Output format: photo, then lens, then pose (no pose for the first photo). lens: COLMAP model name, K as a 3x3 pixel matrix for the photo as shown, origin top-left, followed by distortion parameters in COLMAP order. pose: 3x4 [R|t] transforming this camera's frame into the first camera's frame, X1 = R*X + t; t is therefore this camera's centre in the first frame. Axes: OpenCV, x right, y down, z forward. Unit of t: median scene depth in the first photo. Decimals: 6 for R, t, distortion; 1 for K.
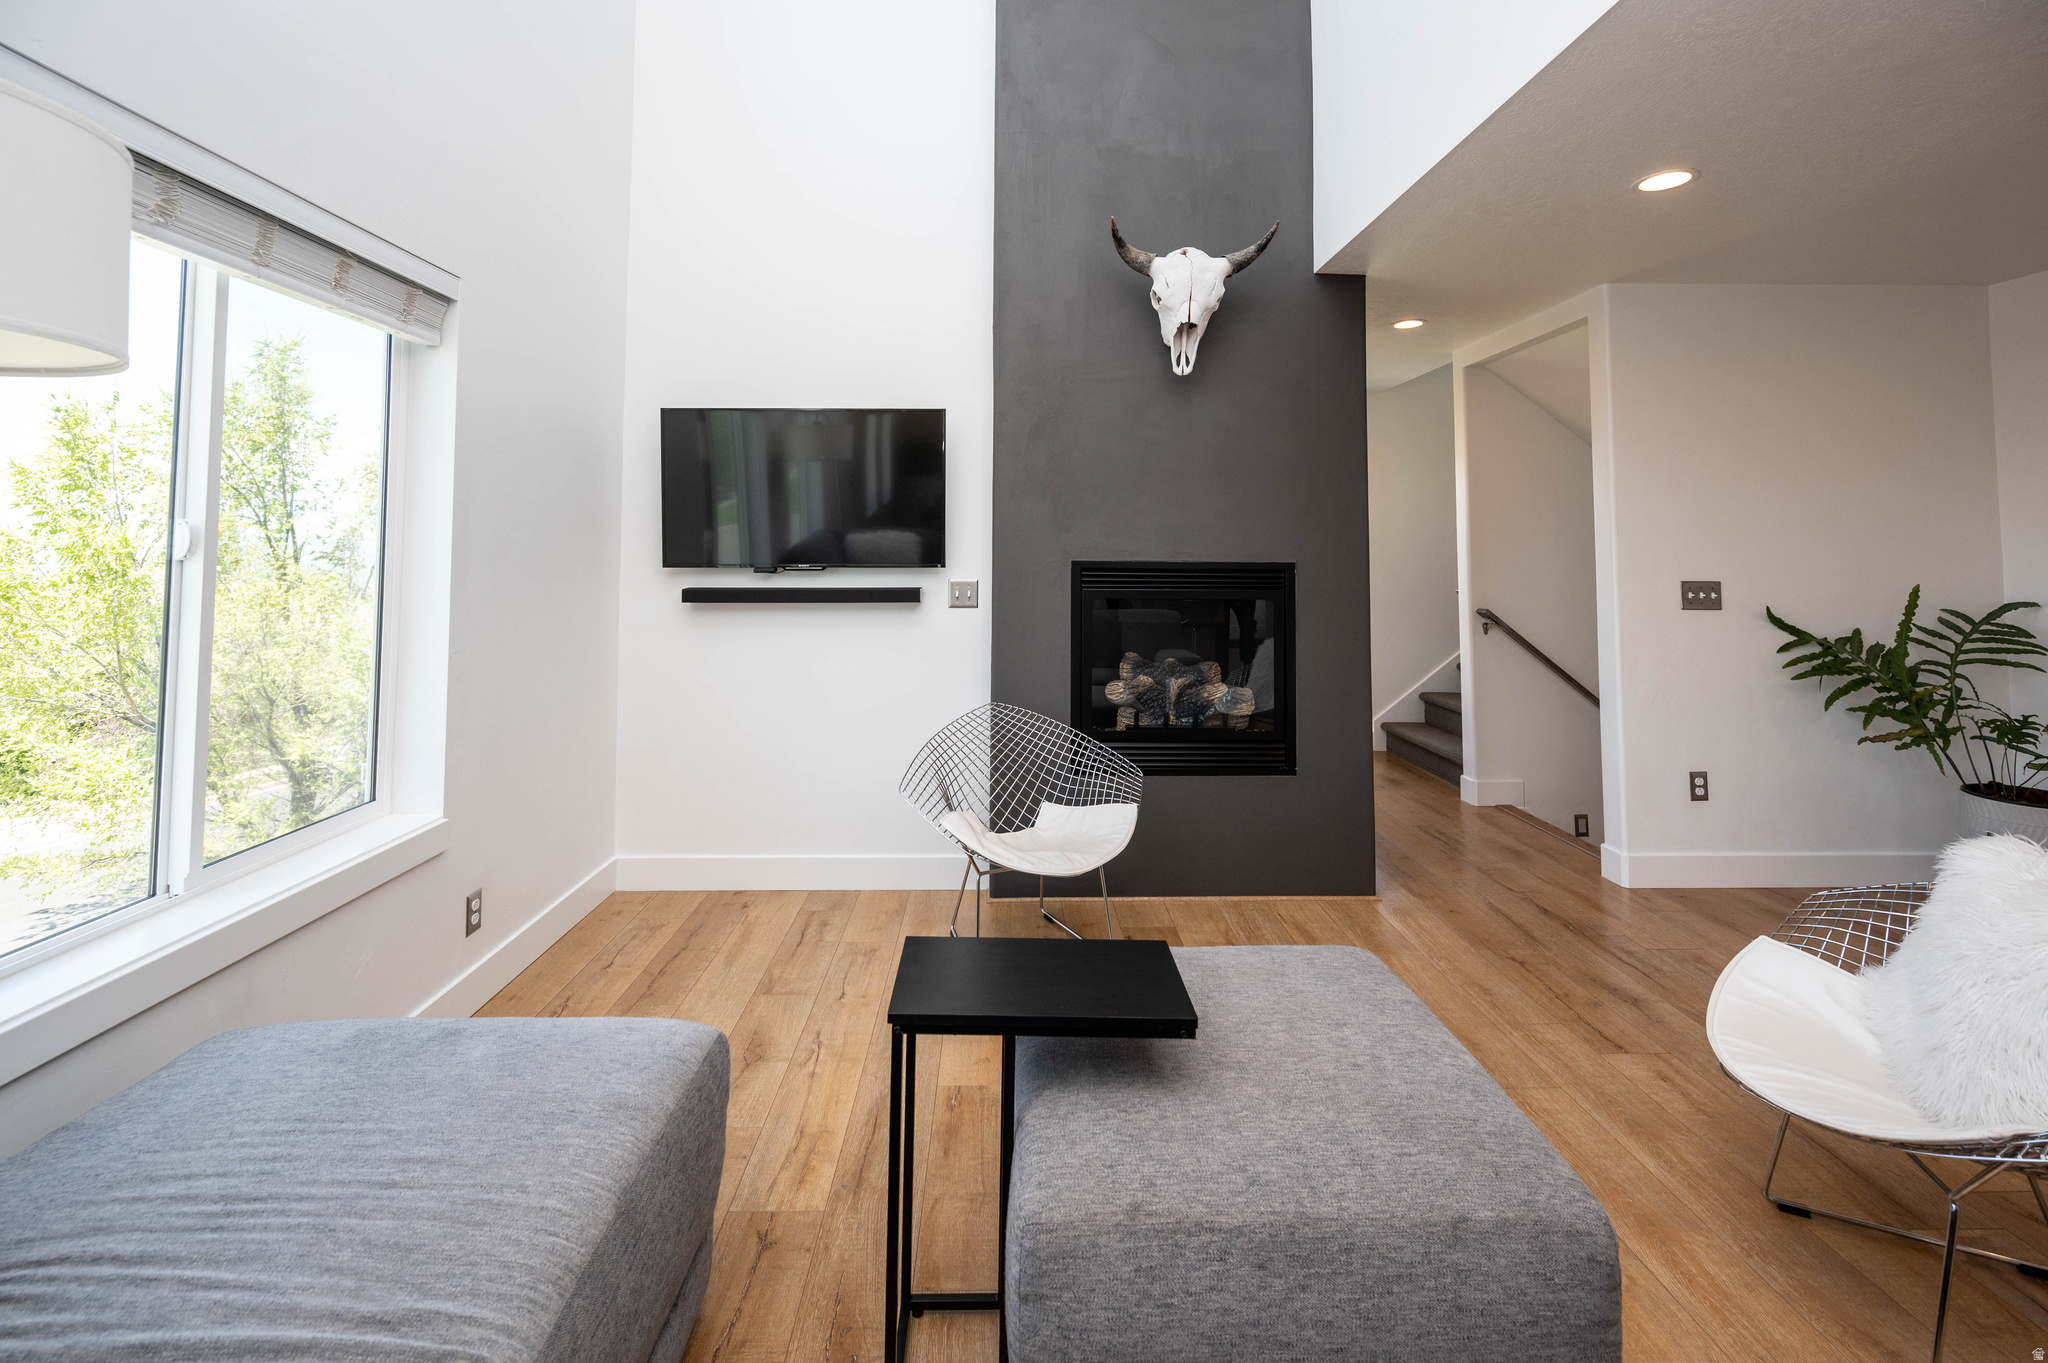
lens RADIAL K [[842.6, 0, 996.6], [0, 842.6, 548.0], [0, 0, 1]] dist [-0.003649, 0.000800]
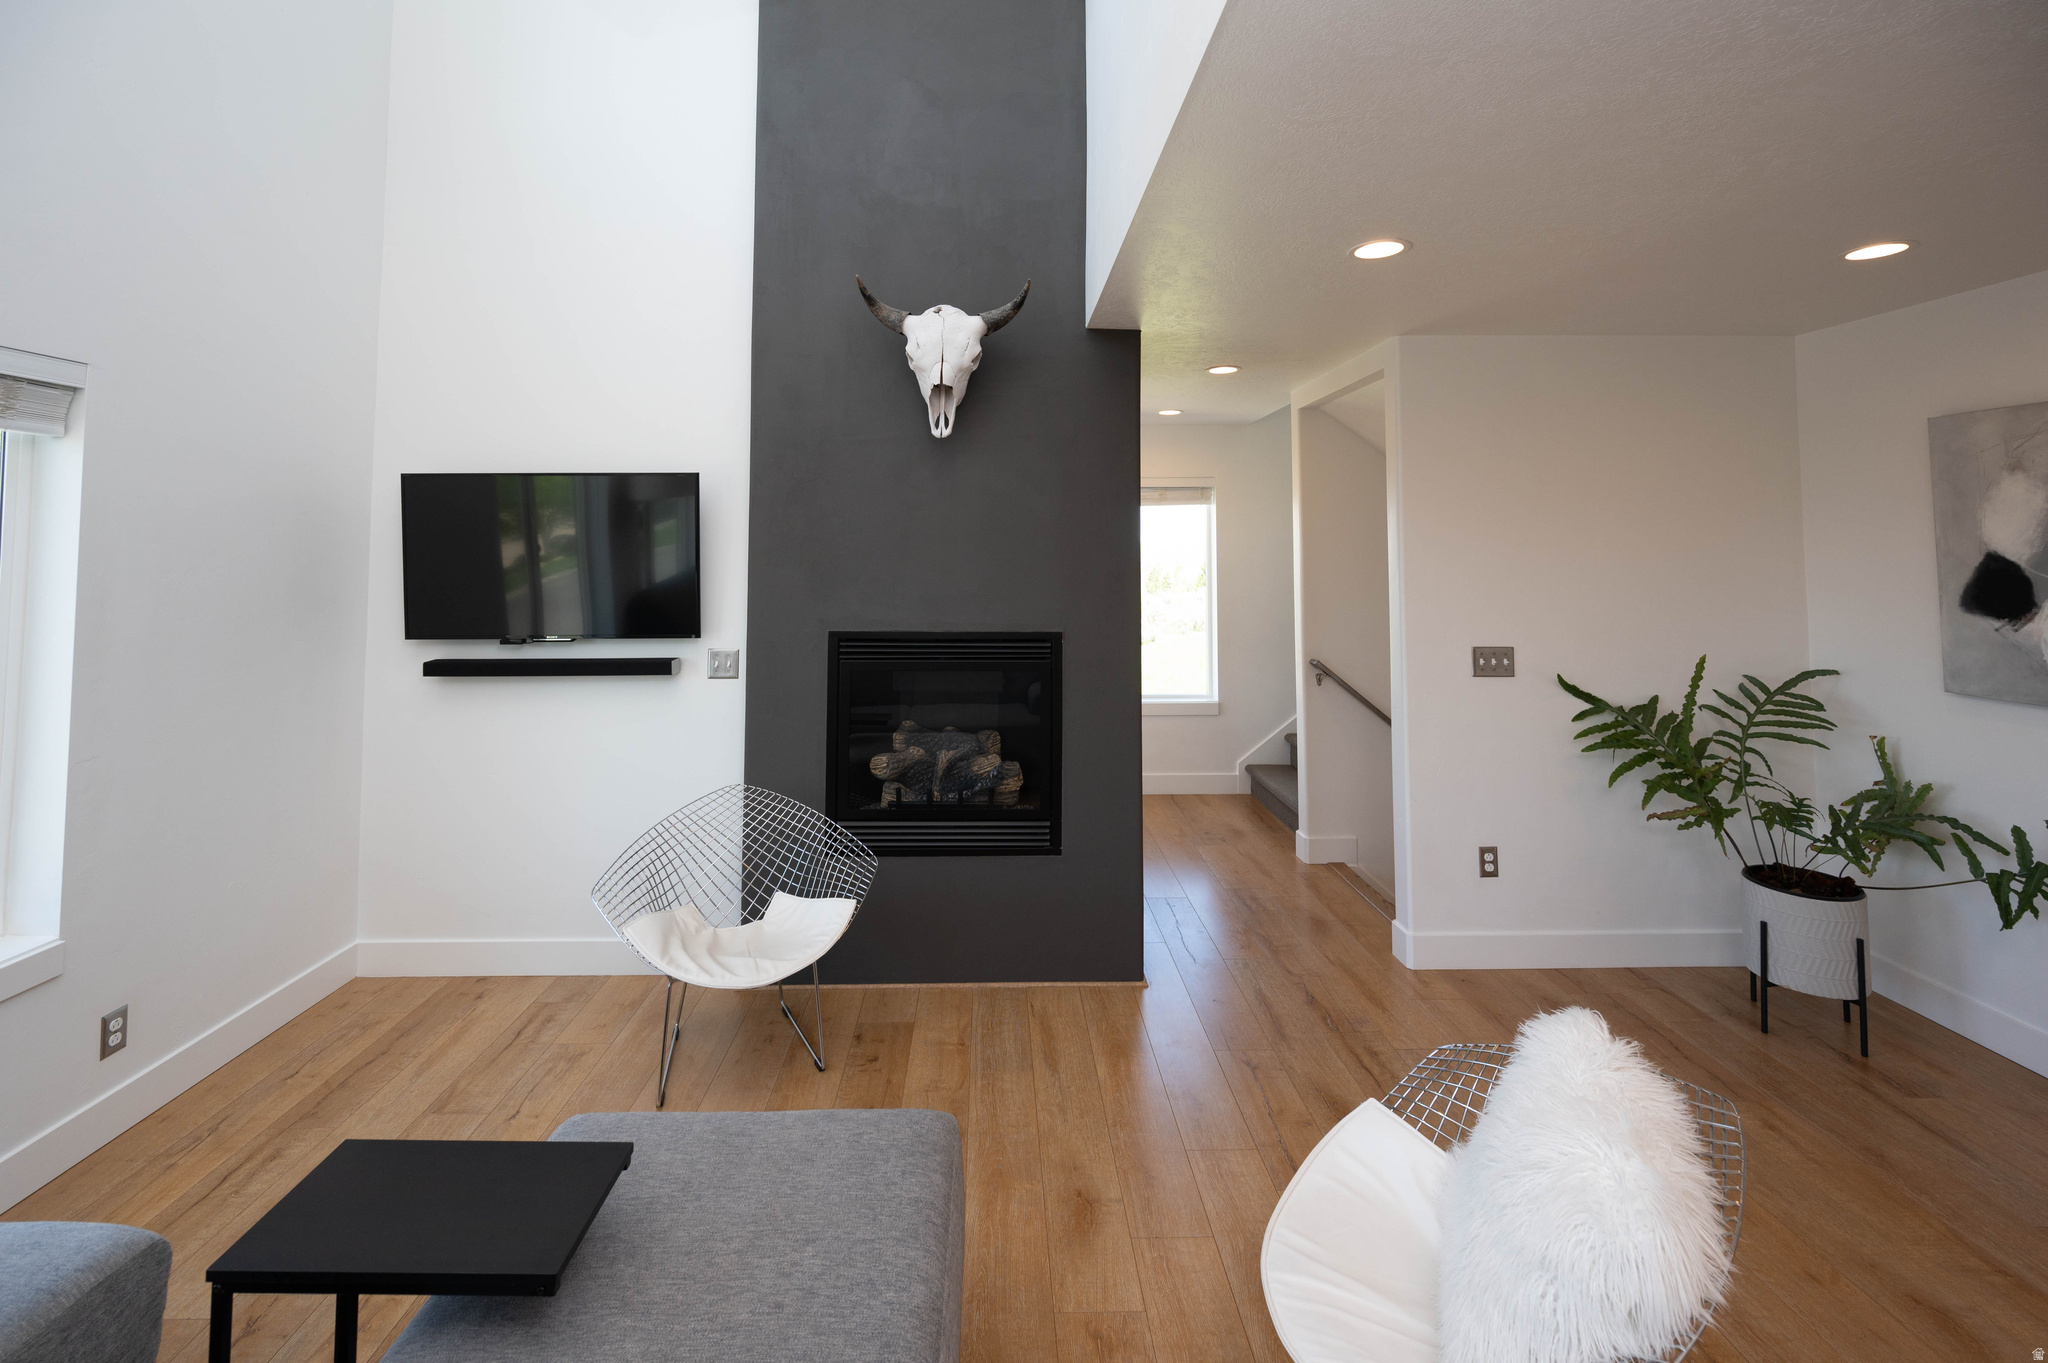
lens RADIAL K [[842.6, 0, 991.3], [0, 842.6, 543.5], [0, 0, 1]] dist [-0.003649, 0.000800]
pose [[0.999989, -0.004584, 0.000647, 0.276294], [0.004584, 0.999989, -0.000257, -0.084206], [-0.000646, 0.000260, 1.000000, 0.041736]]
